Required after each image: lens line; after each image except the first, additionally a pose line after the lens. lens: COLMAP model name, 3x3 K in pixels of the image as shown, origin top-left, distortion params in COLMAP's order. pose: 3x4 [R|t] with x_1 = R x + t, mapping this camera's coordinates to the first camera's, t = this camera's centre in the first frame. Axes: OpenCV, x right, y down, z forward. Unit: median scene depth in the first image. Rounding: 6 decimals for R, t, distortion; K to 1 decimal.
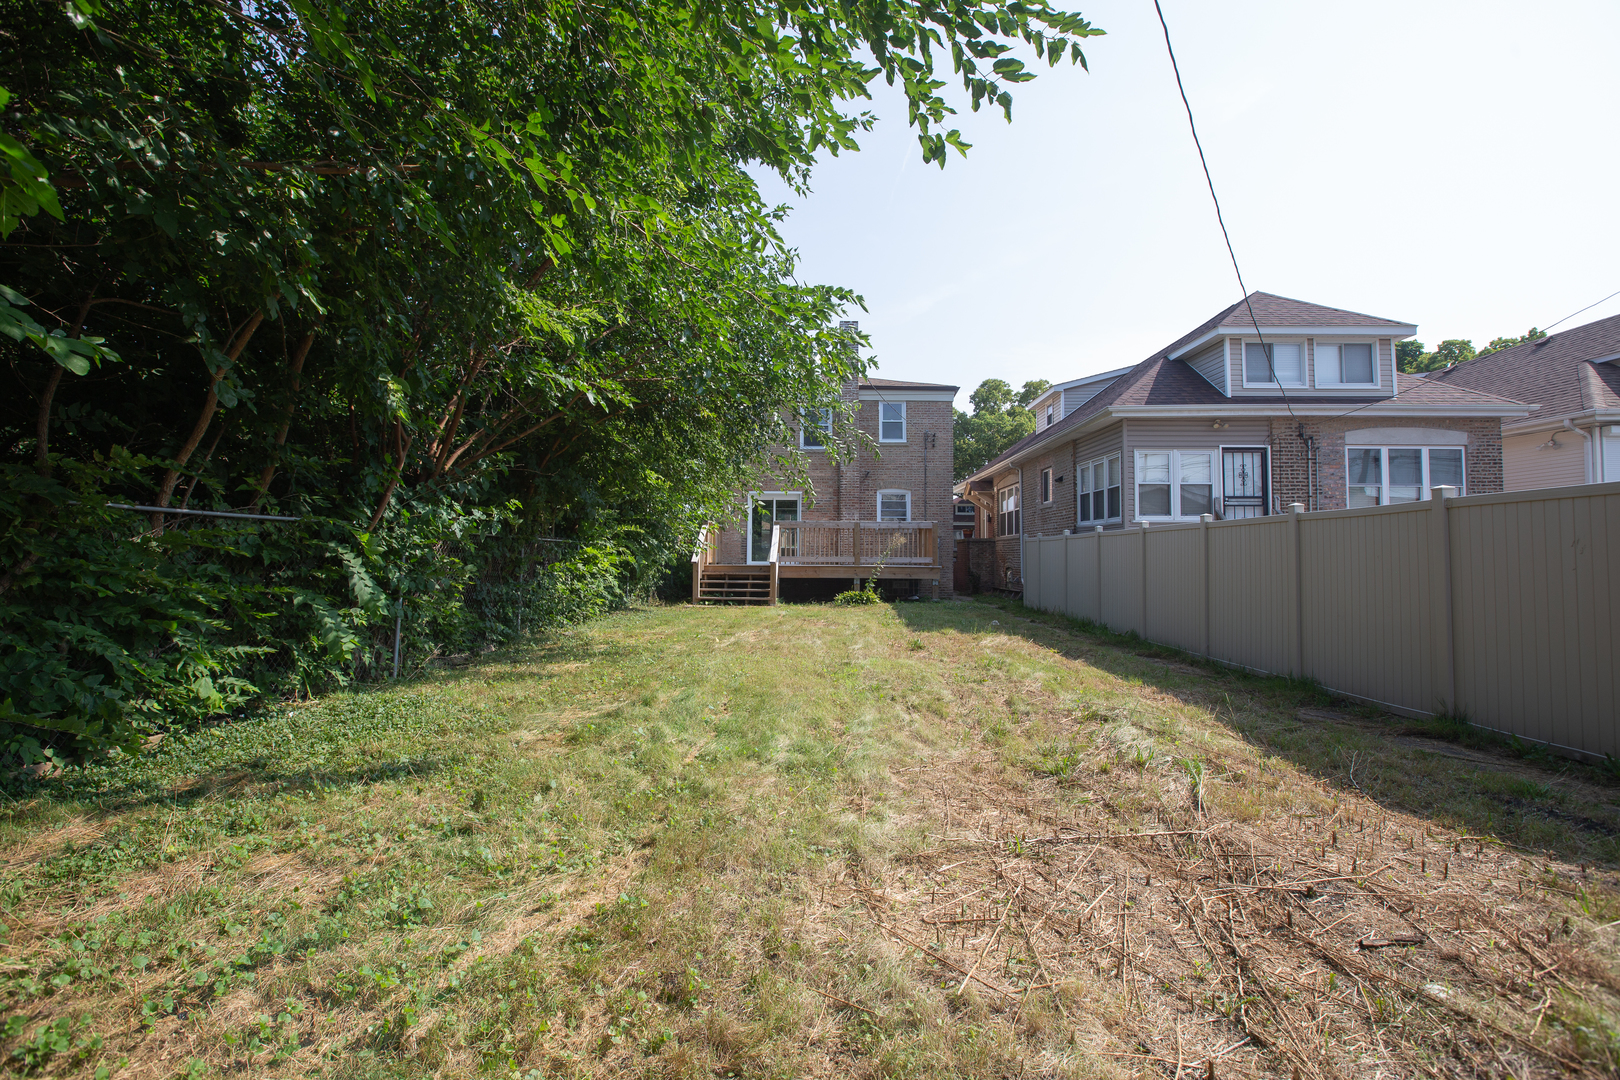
lens RADIAL K [[740.2, 0, 841.7], [0, 740.2, 538.3], [0, 0, 1]] dist [0.093721, -0.000007]
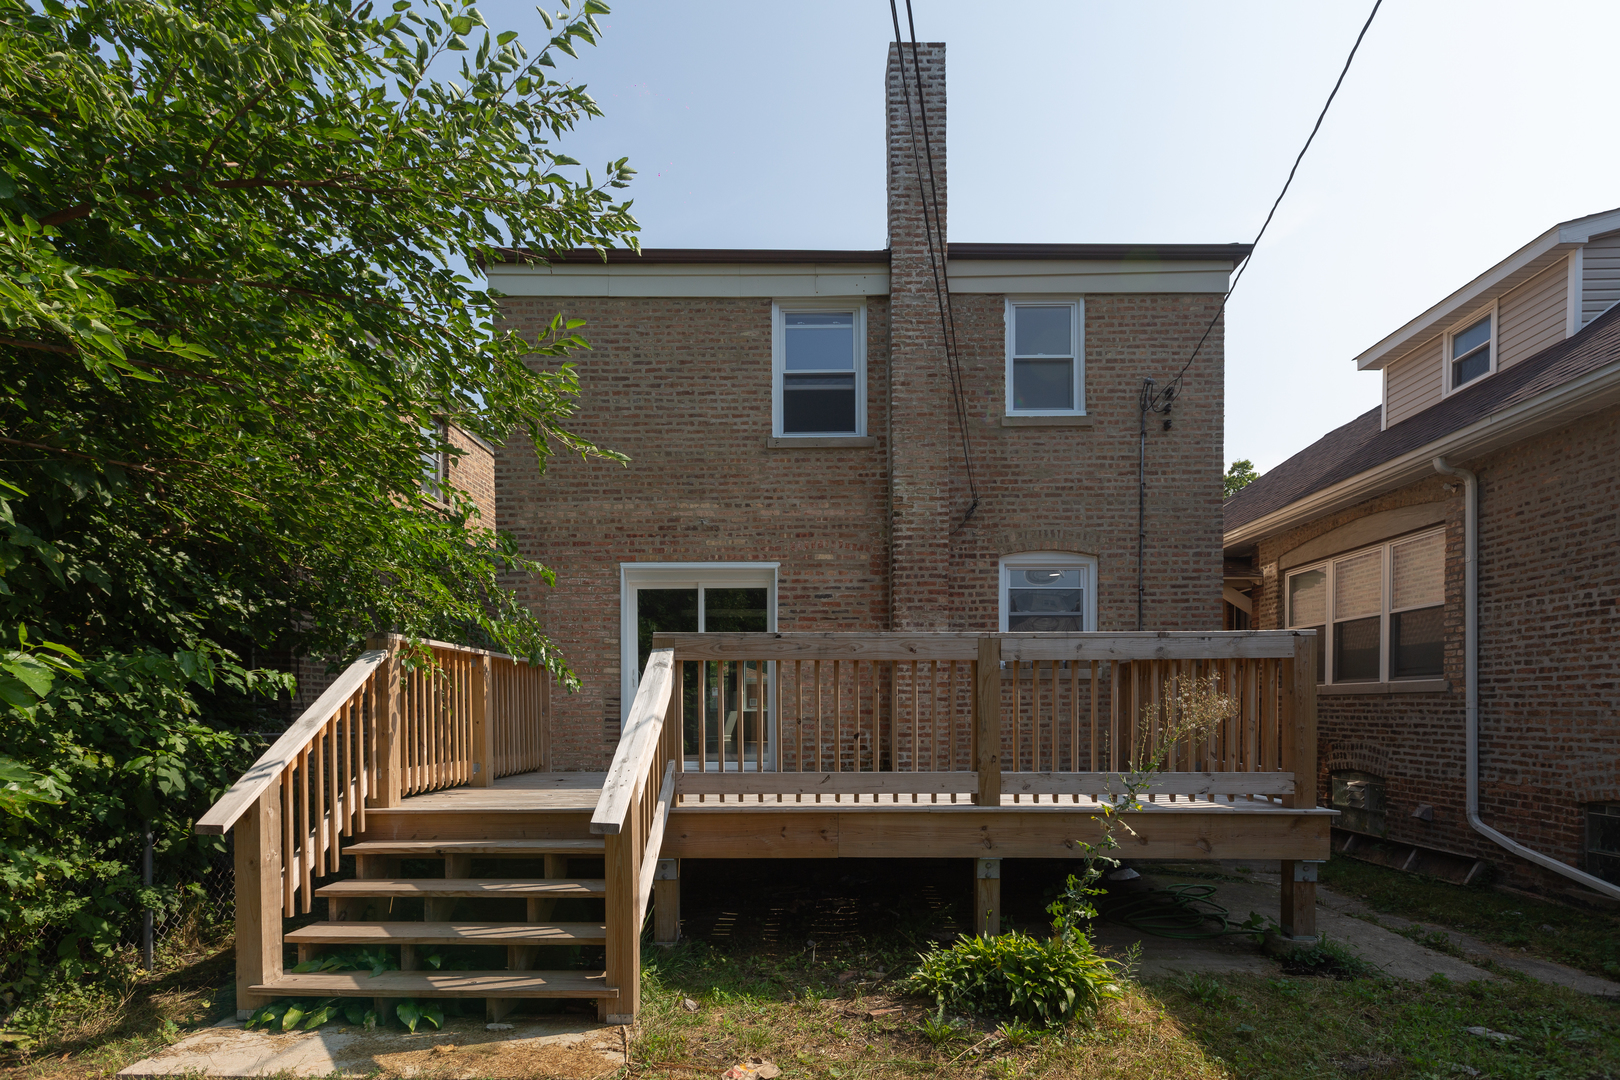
lens RADIAL K [[740.2, 0, 841.7], [0, 740.2, 538.3], [0, 0, 1]] dist [0.093721, -0.000007]
pose [[0.999986, -0.002643, -0.004690, -0.024495], [0.001542, 0.975322, -0.220783, 0.002557], [0.005158, 0.220772, 0.975312, 0.679512]]
